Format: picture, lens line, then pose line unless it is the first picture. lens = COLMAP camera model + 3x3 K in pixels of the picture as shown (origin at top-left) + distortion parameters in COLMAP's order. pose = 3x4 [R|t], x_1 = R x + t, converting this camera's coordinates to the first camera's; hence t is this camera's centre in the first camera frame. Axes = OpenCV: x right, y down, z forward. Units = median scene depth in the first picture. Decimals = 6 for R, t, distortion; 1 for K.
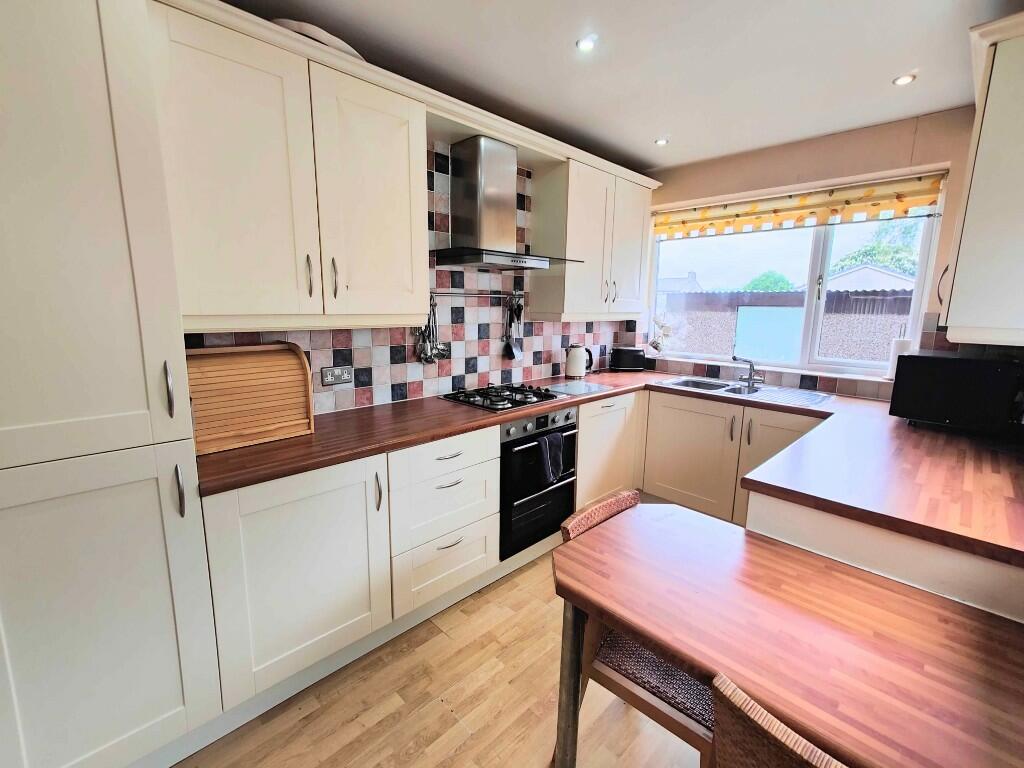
lens RADIAL K [[452.5, 0, 514.0], [0, 452.5, 381.8], [0, 0, 1]] dist [-0.000501, -0.000139]
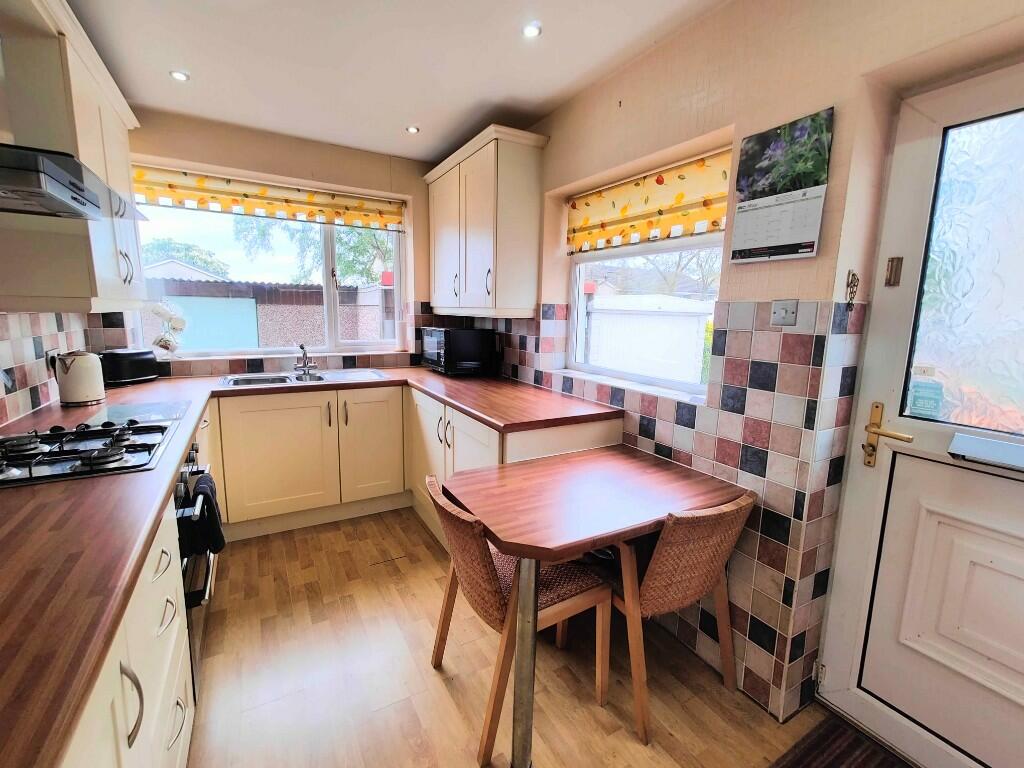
lens RADIAL K [[447.8, 0, 512.0], [0, 447.8, 378.9], [0, 0, 1]] dist [0.000668, 0.008133]
pose [[0.253054, -0.157302, 0.954578, -0.361285], [0.149611, 0.981186, 0.122025, -0.036428], [-0.955814, 0.111936, 0.271827, 0.325318]]
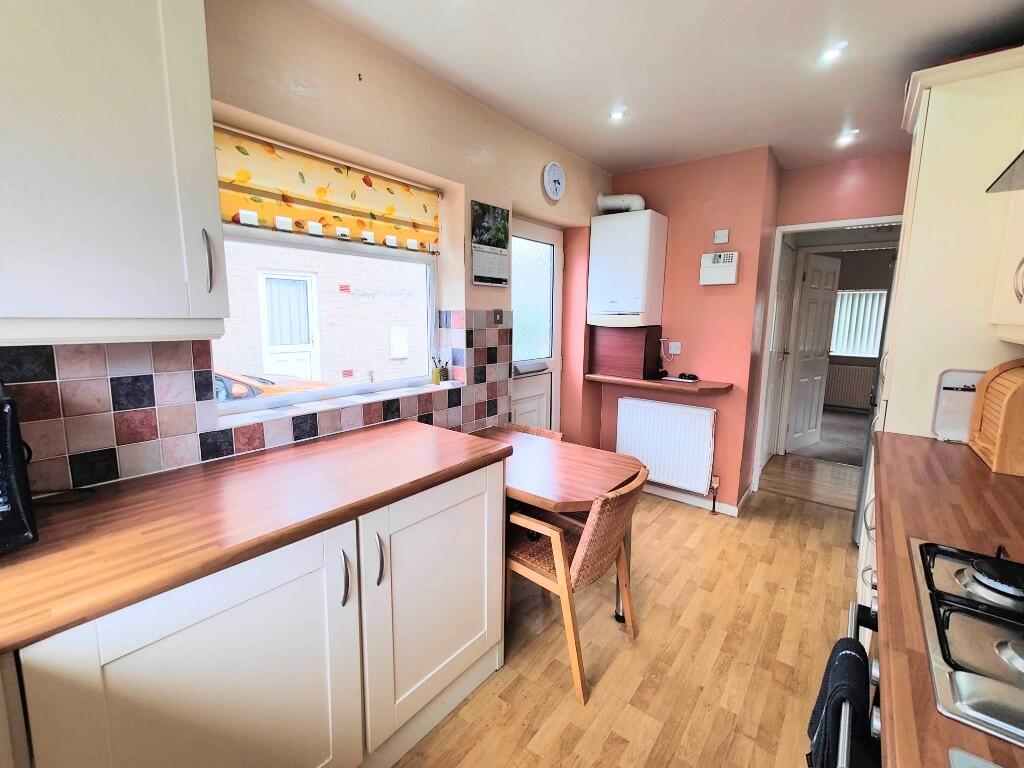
lens RADIAL K [[447.8, 0, 512.0], [0, 447.8, 378.9], [0, 0, 1]] dist [0.000668, 0.008133]
pose [[-0.992554, -0.008556, -0.121504, 0.344296], [-0.046129, 0.949632, 0.309953, -0.170212], [0.112732, 0.313250, -0.942956, 1.088348]]
